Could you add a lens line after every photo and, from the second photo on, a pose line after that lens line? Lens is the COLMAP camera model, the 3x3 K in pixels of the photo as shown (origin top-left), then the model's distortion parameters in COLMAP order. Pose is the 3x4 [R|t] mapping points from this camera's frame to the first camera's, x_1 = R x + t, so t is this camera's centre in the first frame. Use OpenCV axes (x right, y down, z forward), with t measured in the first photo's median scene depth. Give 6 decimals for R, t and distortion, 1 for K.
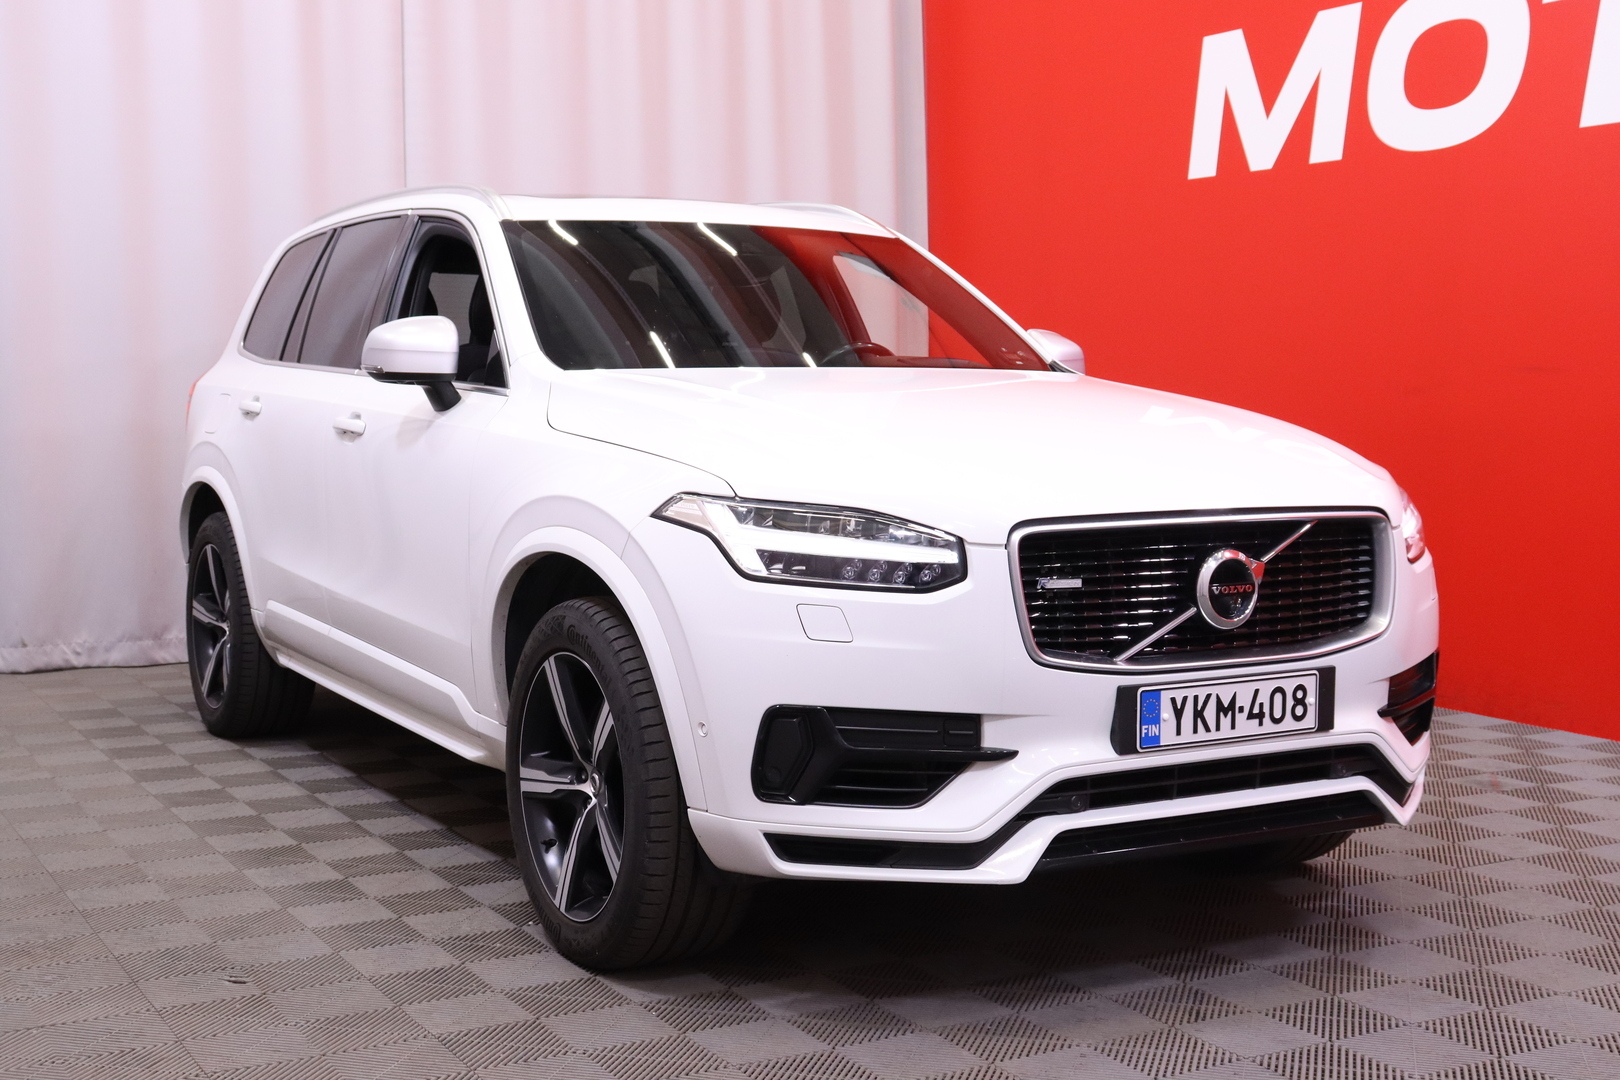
lens RADIAL K [[2043.8, 0, 810.0], [0, 2043.8, 572.2], [0, 0, 1]] dist [0.012569, 0.035550]
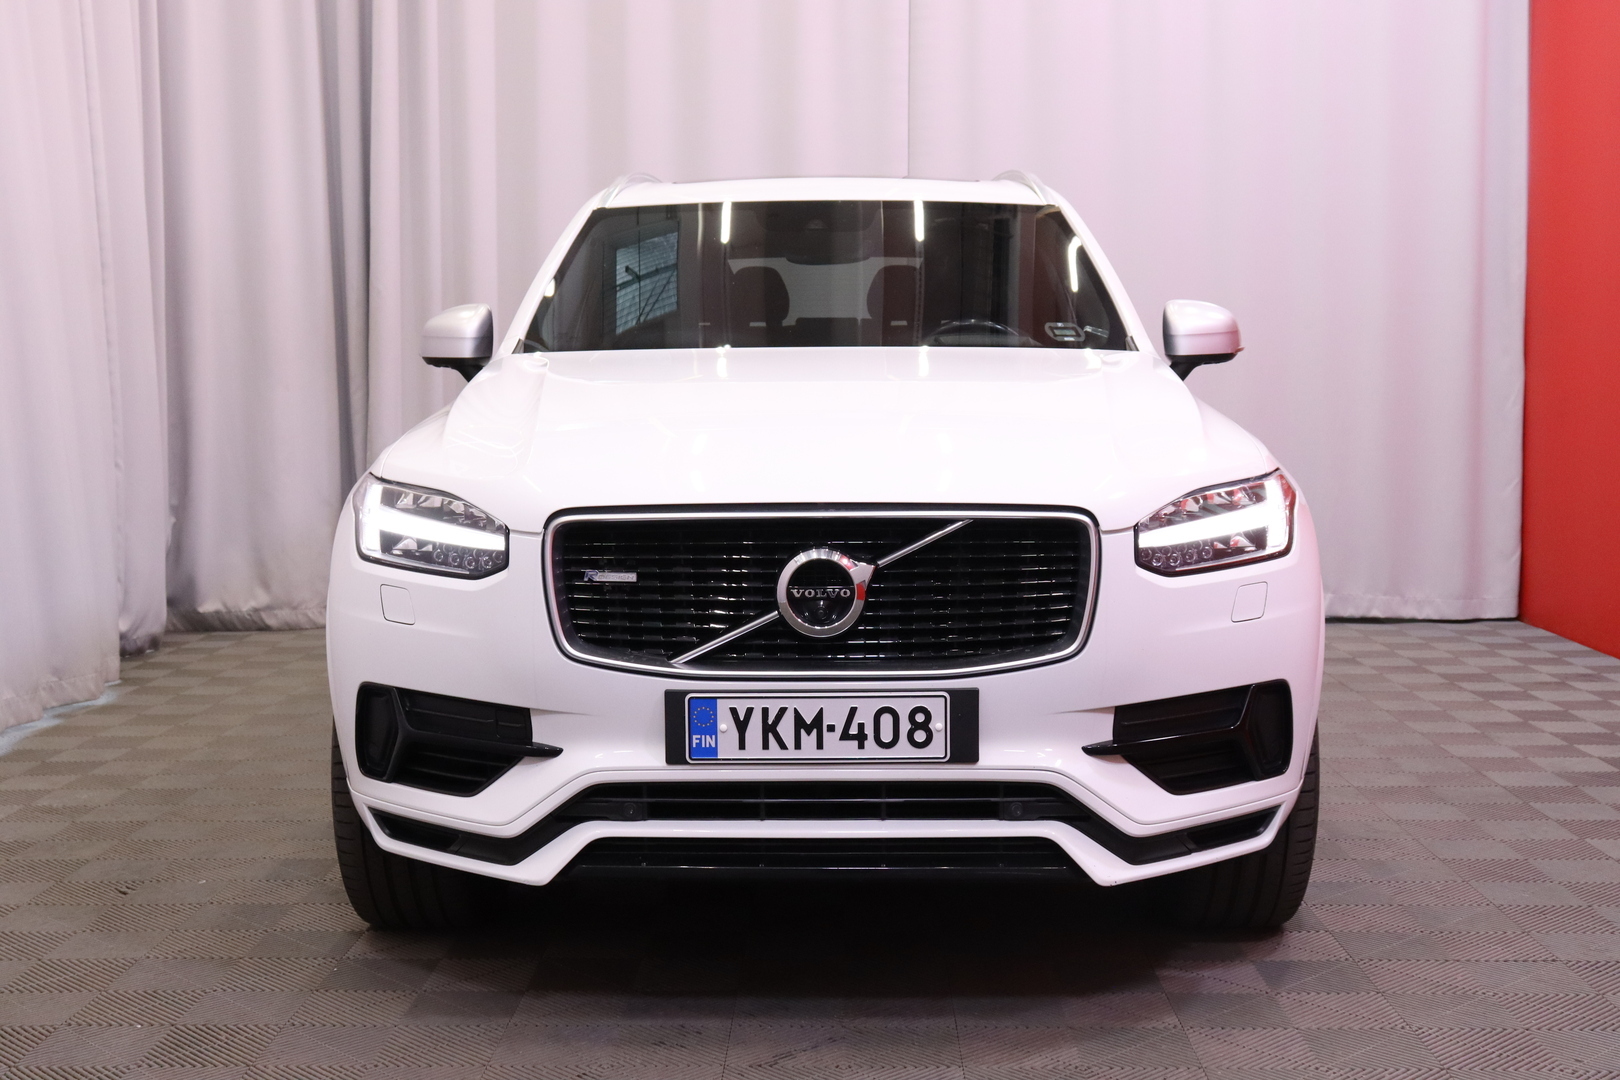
lens RADIAL K [[2153.0, 0, 810.0], [0, 2153.0, 540.0], [0, 0, 1]] dist [-0.038486, 0.002510]
pose [[0.855193, 0.036828, -0.517000, 0.696817], [-0.041948, 0.999118, 0.001782, -0.016709], [0.516610, 0.020163, 0.855983, 0.190120]]
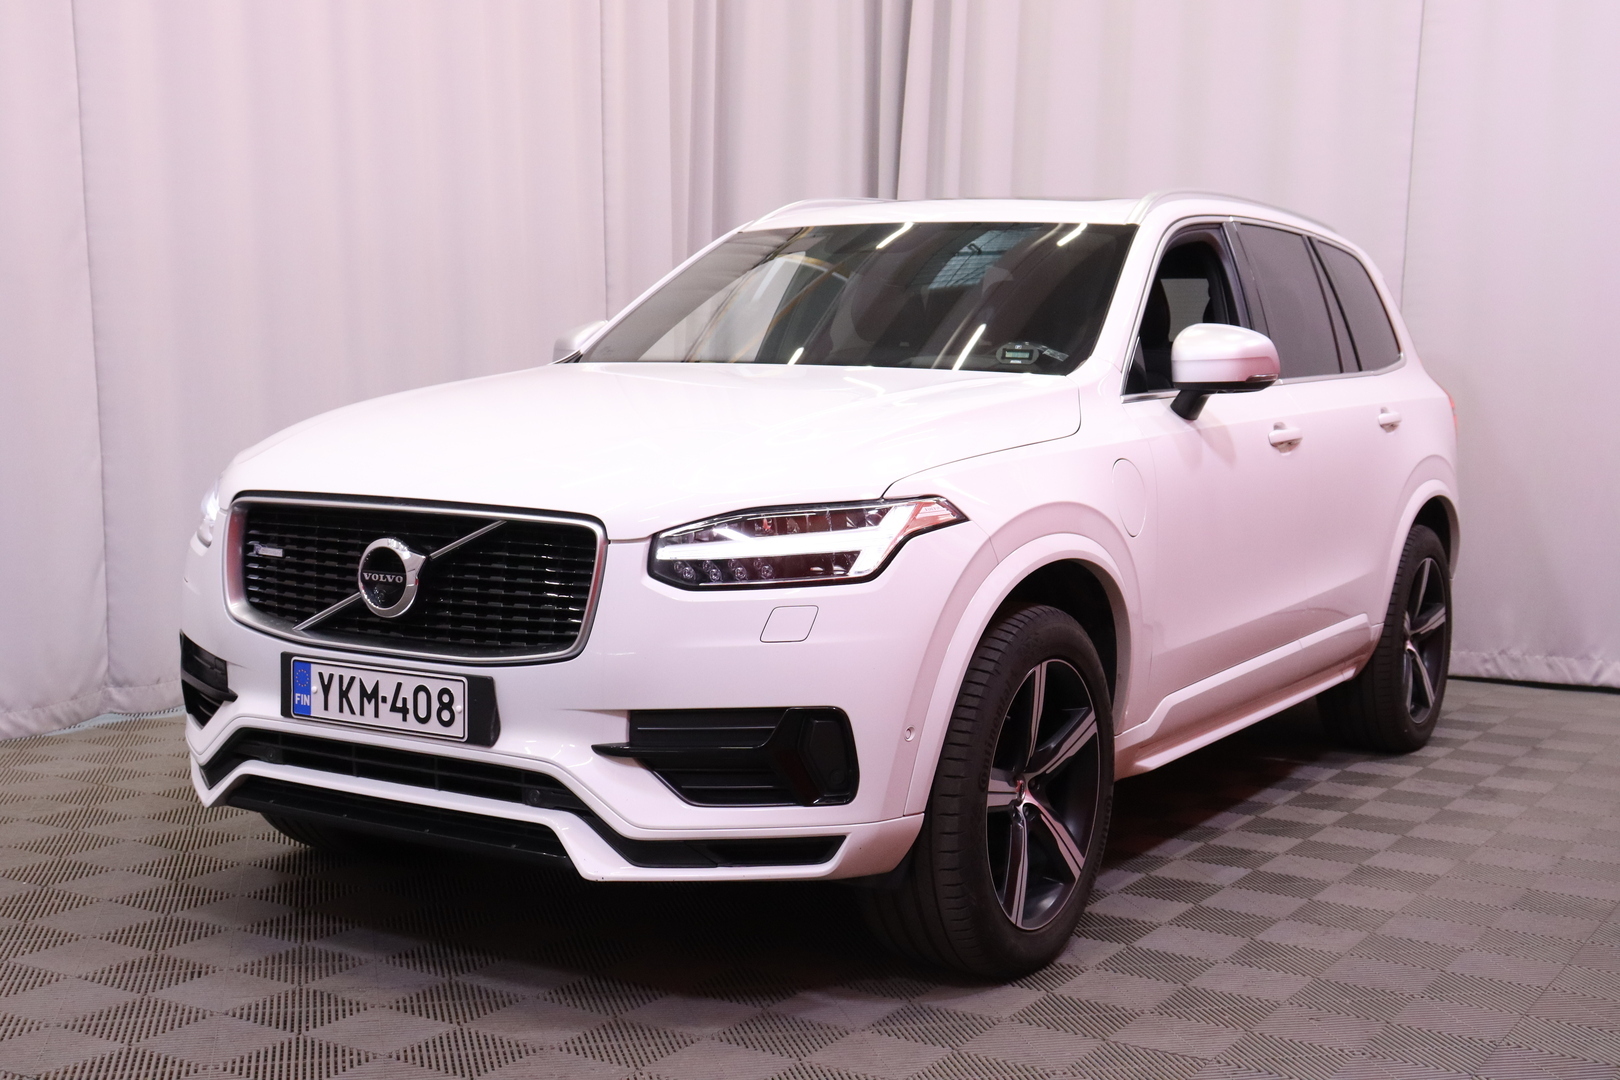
lens RADIAL K [[2153.0, 0, 810.0], [0, 2153.0, 540.0], [0, 0, 1]] dist [-0.038486, 0.002510]
pose [[0.467519, 0.079129, -0.880434, 1.239757], [-0.106482, 0.993774, 0.032773, -0.067347], [0.877546, 0.078428, 0.473035, 0.691106]]
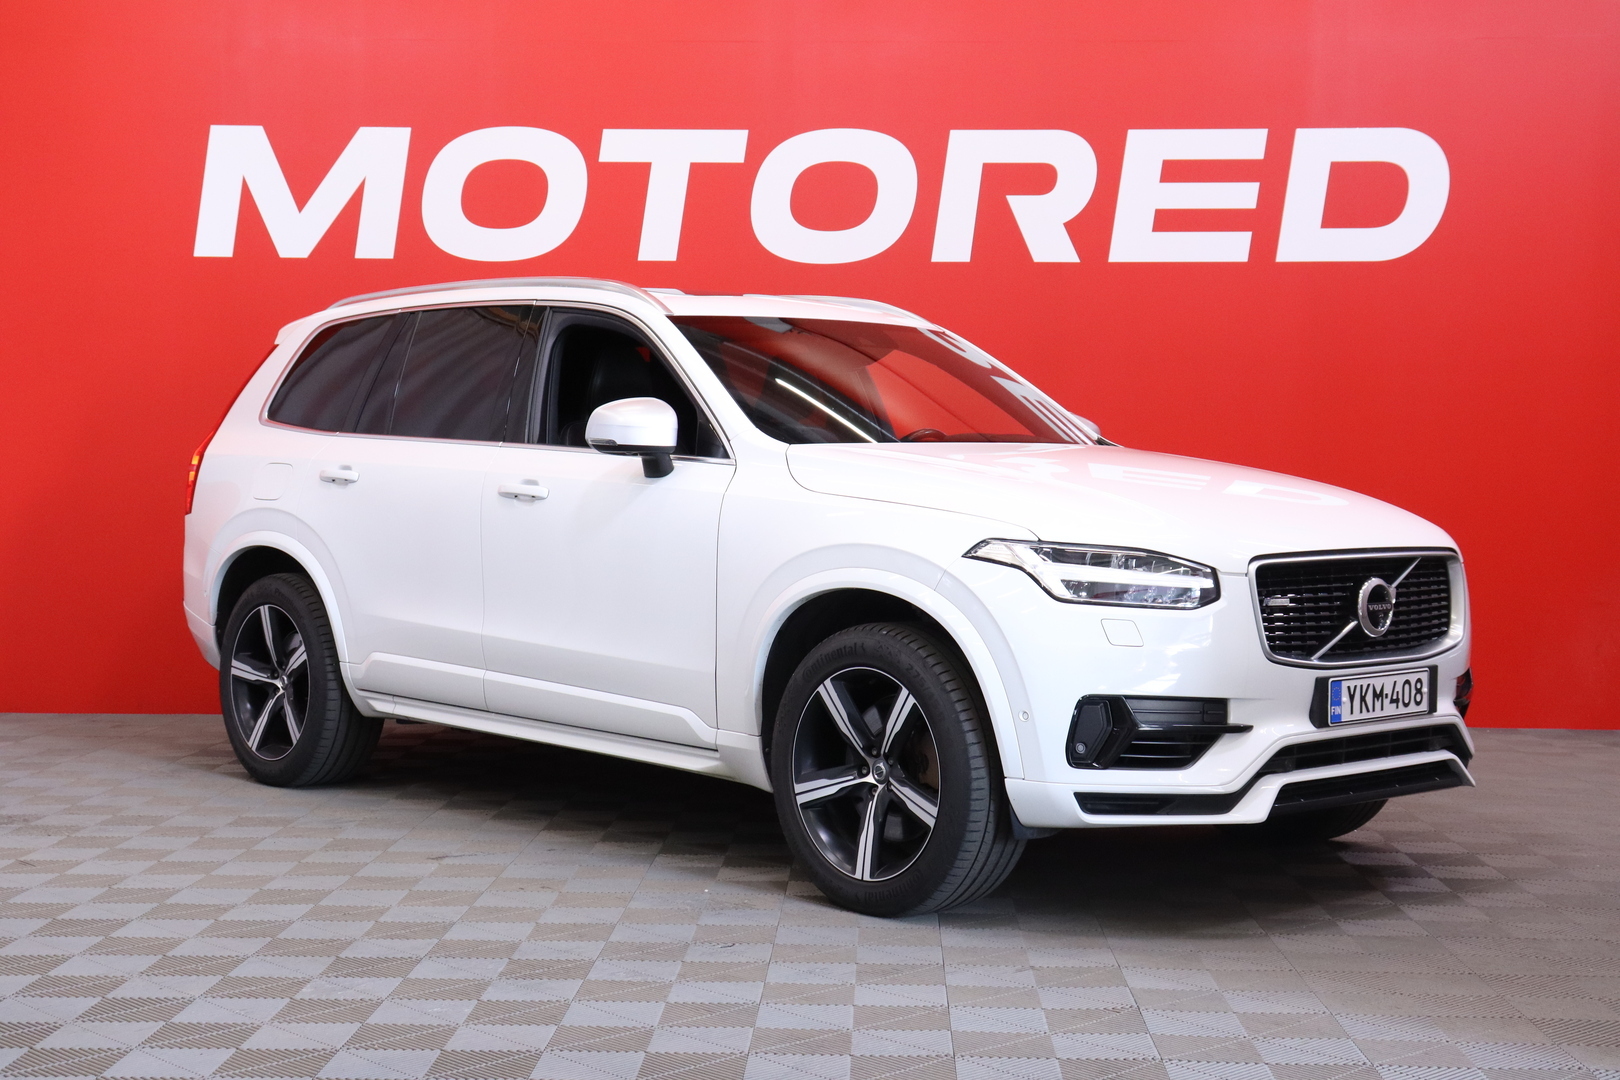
lens RADIAL K [[2400.5, 0, 810.0], [0, 2400.5, 540.0], [0, 0, 1]] dist [0.004776, 0.003370]
pose [[0.975834, -0.005334, 0.218448, -0.516307], [0.017526, 0.998392, -0.053916, 0.043668], [-0.217810, 0.056441, 0.974358, -0.479539]]
